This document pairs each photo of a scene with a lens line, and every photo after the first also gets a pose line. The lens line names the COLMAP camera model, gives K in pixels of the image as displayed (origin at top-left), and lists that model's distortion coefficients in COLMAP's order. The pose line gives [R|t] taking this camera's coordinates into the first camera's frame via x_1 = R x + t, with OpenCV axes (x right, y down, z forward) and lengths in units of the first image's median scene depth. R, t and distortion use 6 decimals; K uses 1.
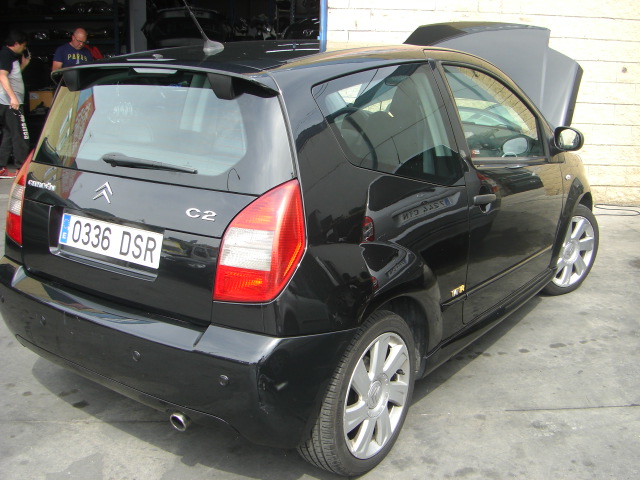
lens RADIAL K [[700.3, 0, 320.0], [0, 700.3, 240.0], [0, 0, 1]] dist [-0.119914, -0.006903]
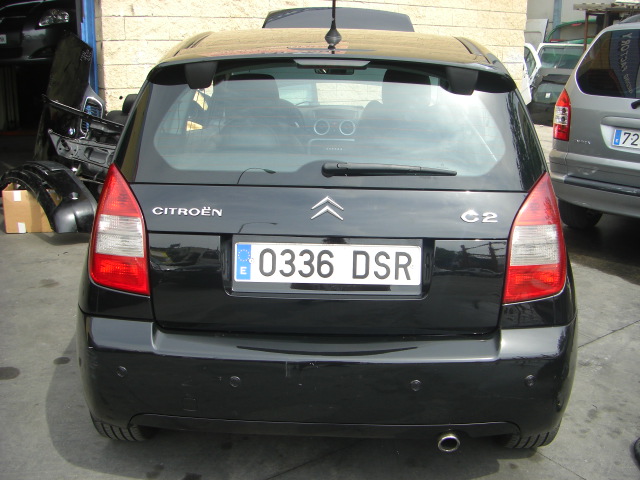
lens RADIAL K [[713.3, 0, 320.0], [0, 713.3, 240.0], [0, 0, 1]] dist [-0.181721, 0.154174]
pose [[0.831861, -0.148958, 0.534620, -0.794309], [0.134812, 0.988690, 0.065708, -0.090544], [-0.538361, 0.017414, 0.842534, 0.282921]]
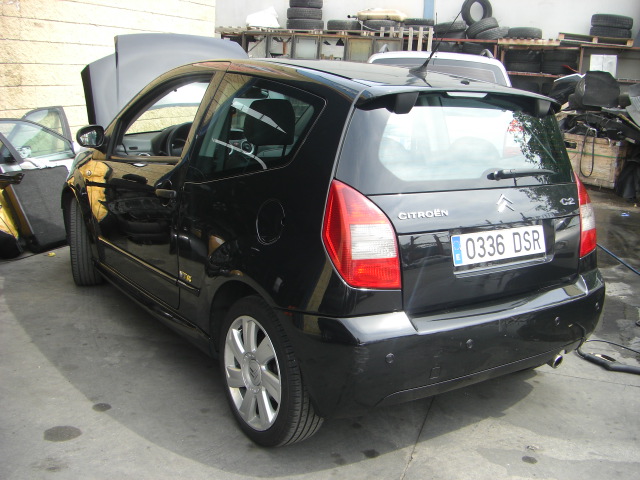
lens RADIAL K [[713.3, 0, 320.0], [0, 713.3, 240.0], [0, 0, 1]] dist [-0.181721, 0.154174]
pose [[0.341010, -0.198627, 0.918836, -1.504870], [0.196689, 0.970865, 0.136876, -0.230321], [-0.919253, 0.134049, 0.370142, 0.868310]]
